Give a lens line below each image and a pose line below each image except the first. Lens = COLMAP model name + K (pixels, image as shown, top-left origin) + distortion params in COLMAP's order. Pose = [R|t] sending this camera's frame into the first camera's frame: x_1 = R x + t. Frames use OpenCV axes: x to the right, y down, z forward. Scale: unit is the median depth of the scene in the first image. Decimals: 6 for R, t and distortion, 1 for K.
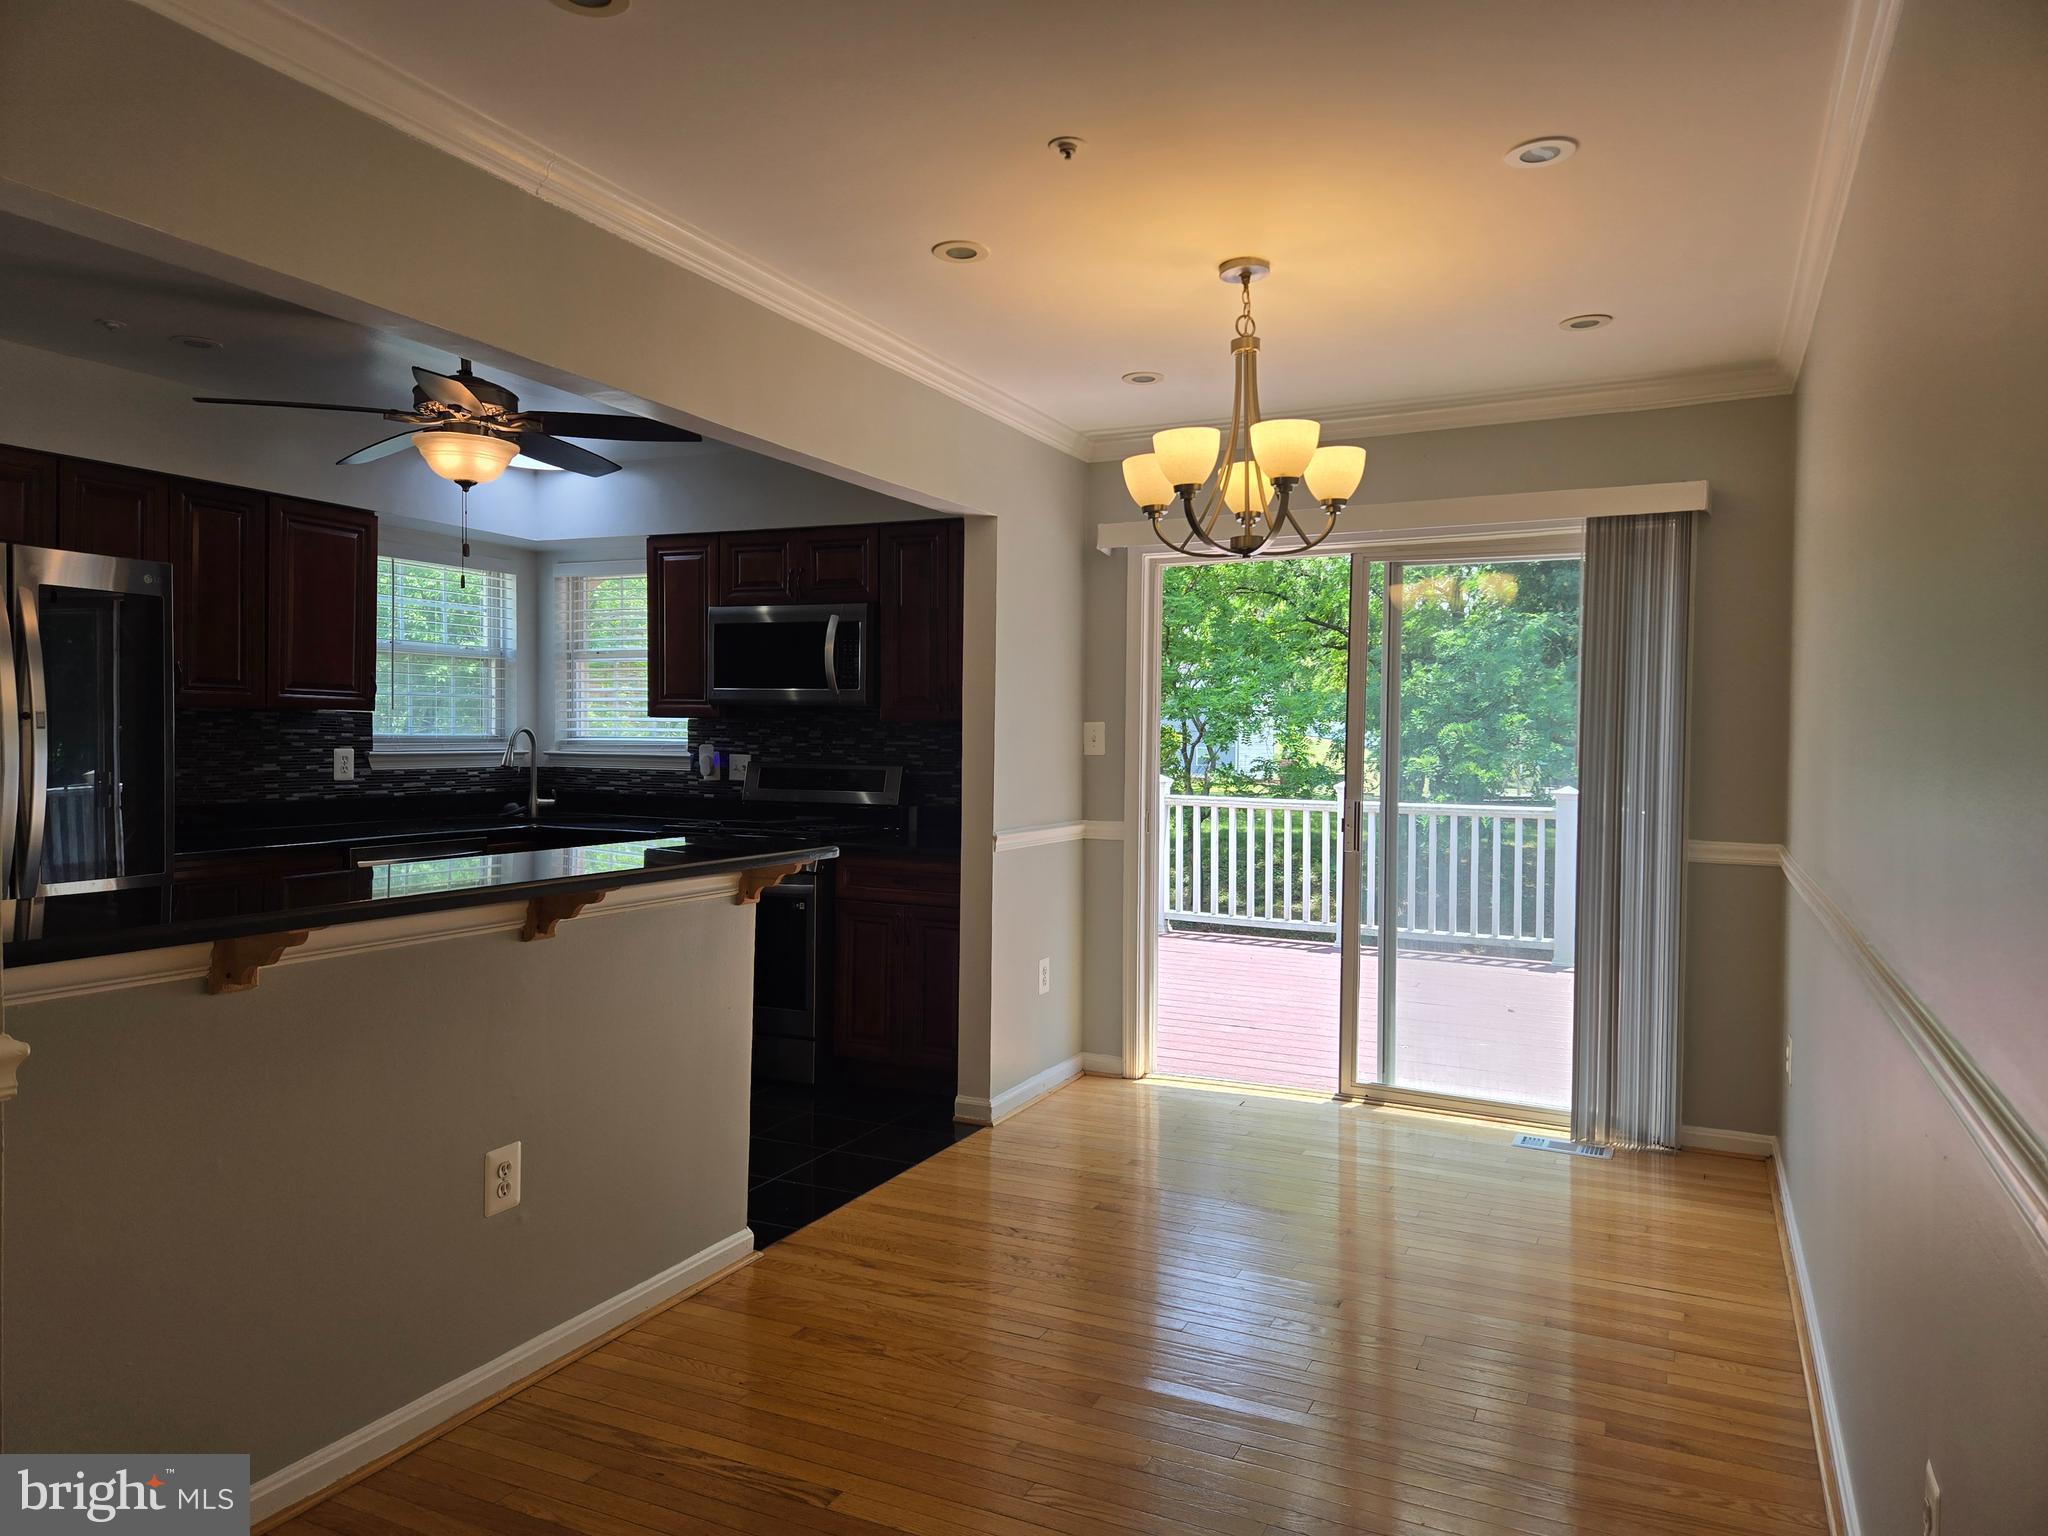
lens RADIAL K [[1375.1, 0, 1024.0], [0, 1375.1, 768.0], [0, 0, 1]] dist [0.081122, -0.070451]
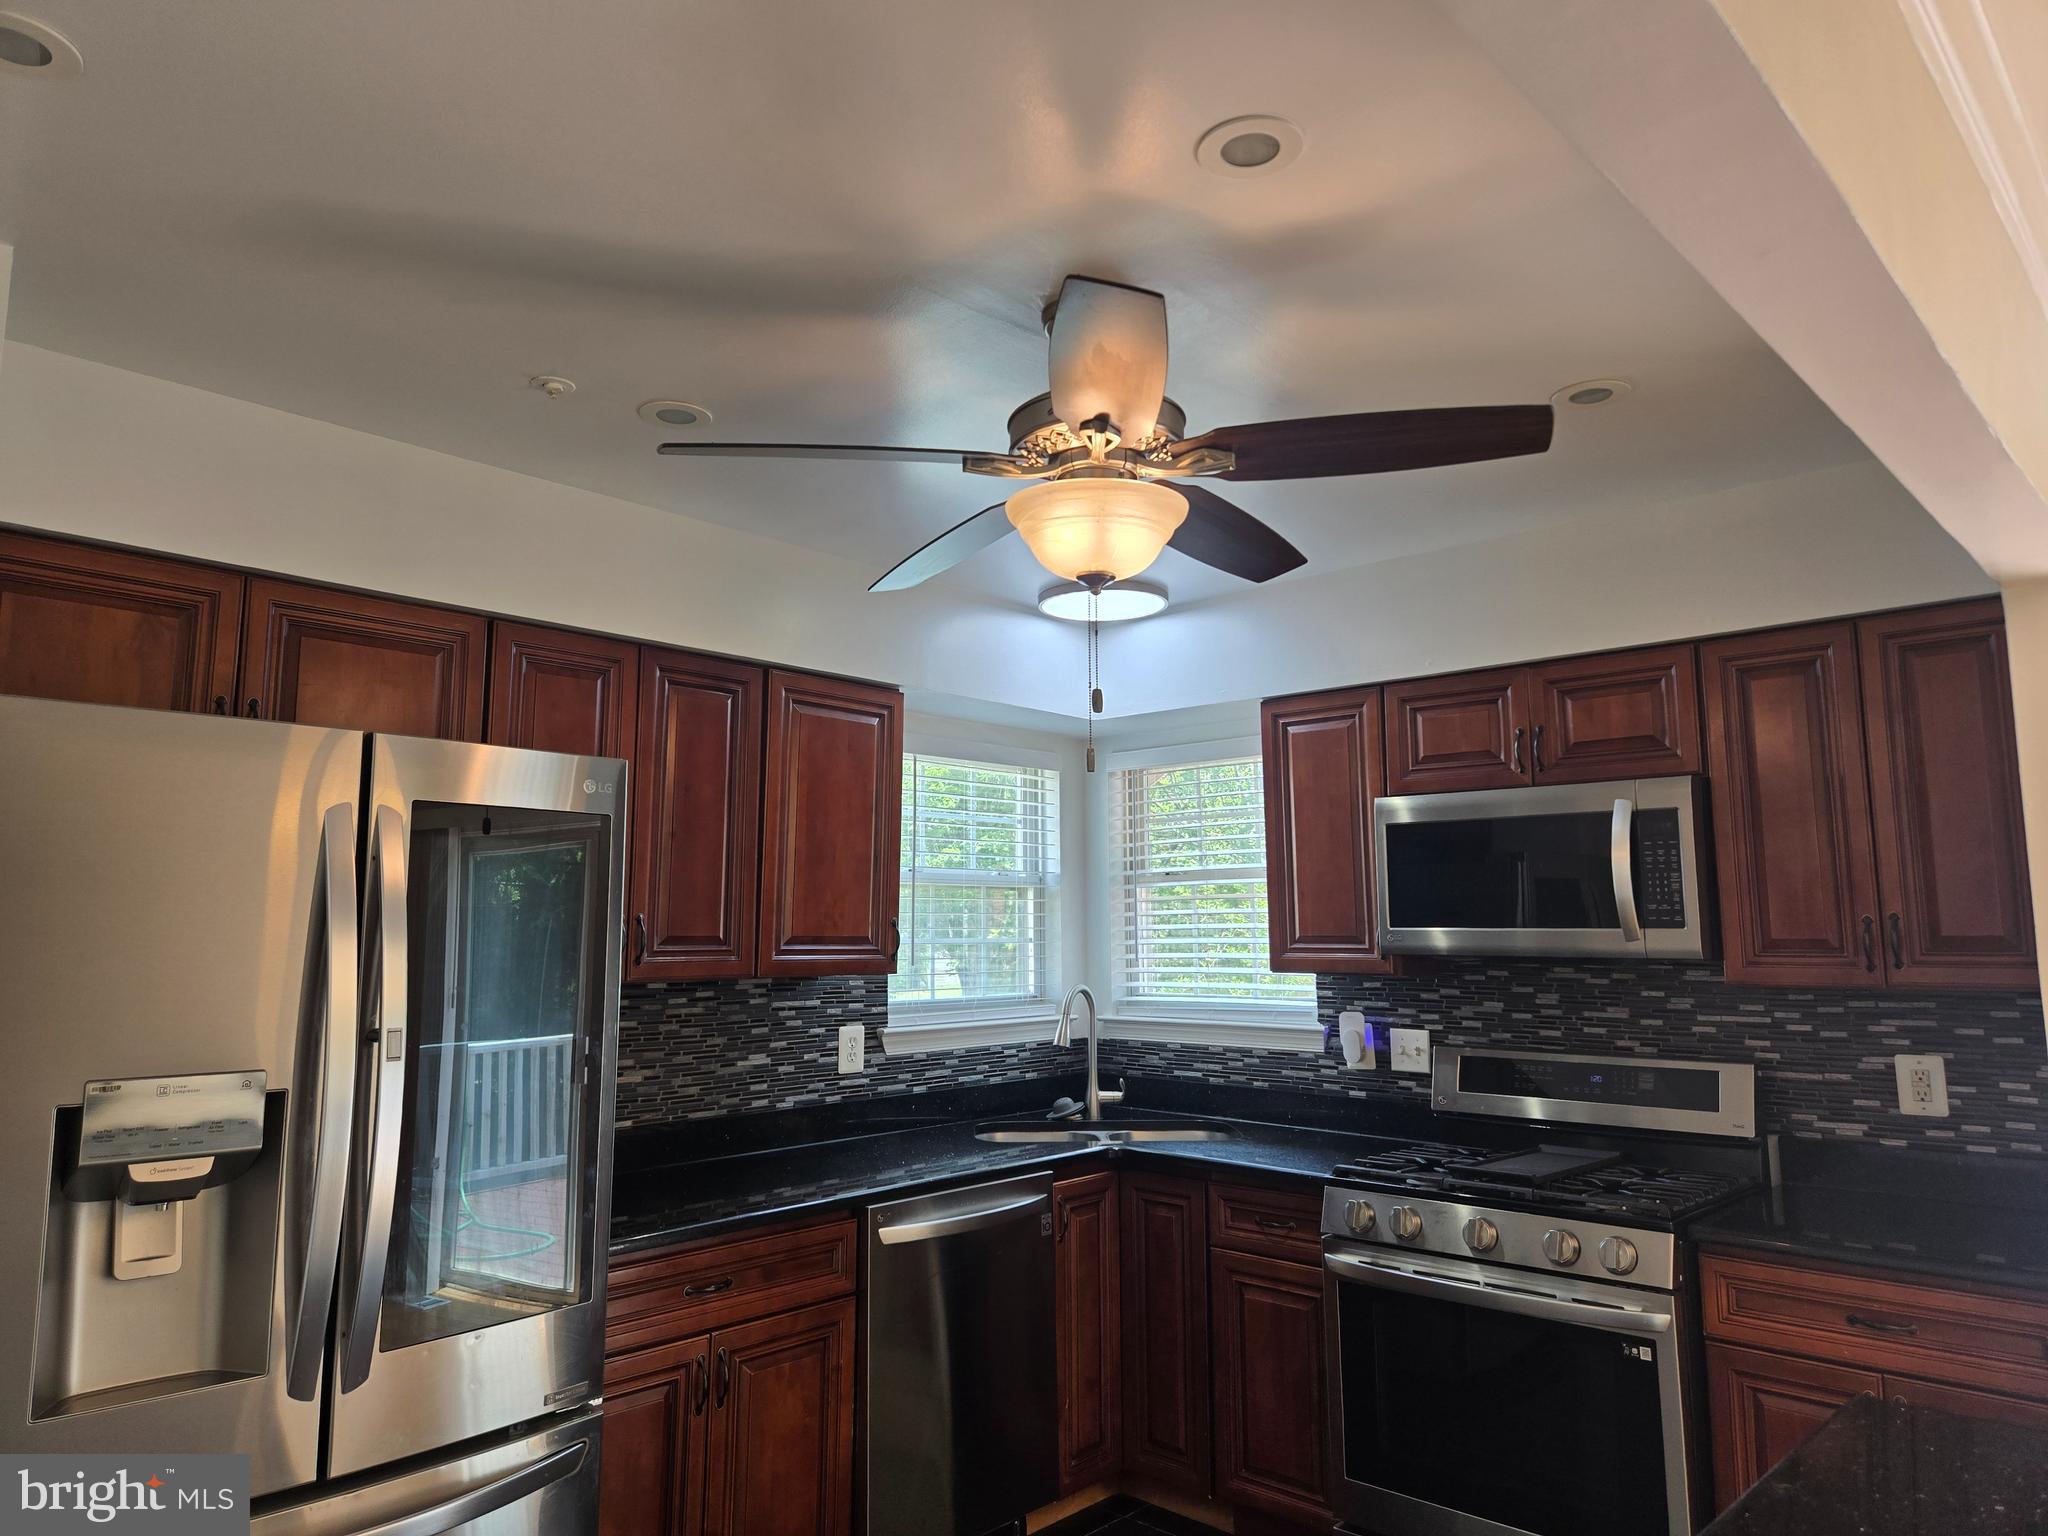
lens RADIAL K [[1375.1, 0, 1024.0], [0, 1375.1, 768.0], [0, 0, 1]] dist [0.081122, -0.070451]
pose [[0.954862, -0.052196, -0.292427, -0.188808], [0.008486, 0.988832, -0.148791, -0.036497], [0.296927, 0.139594, 0.944642, 0.342437]]
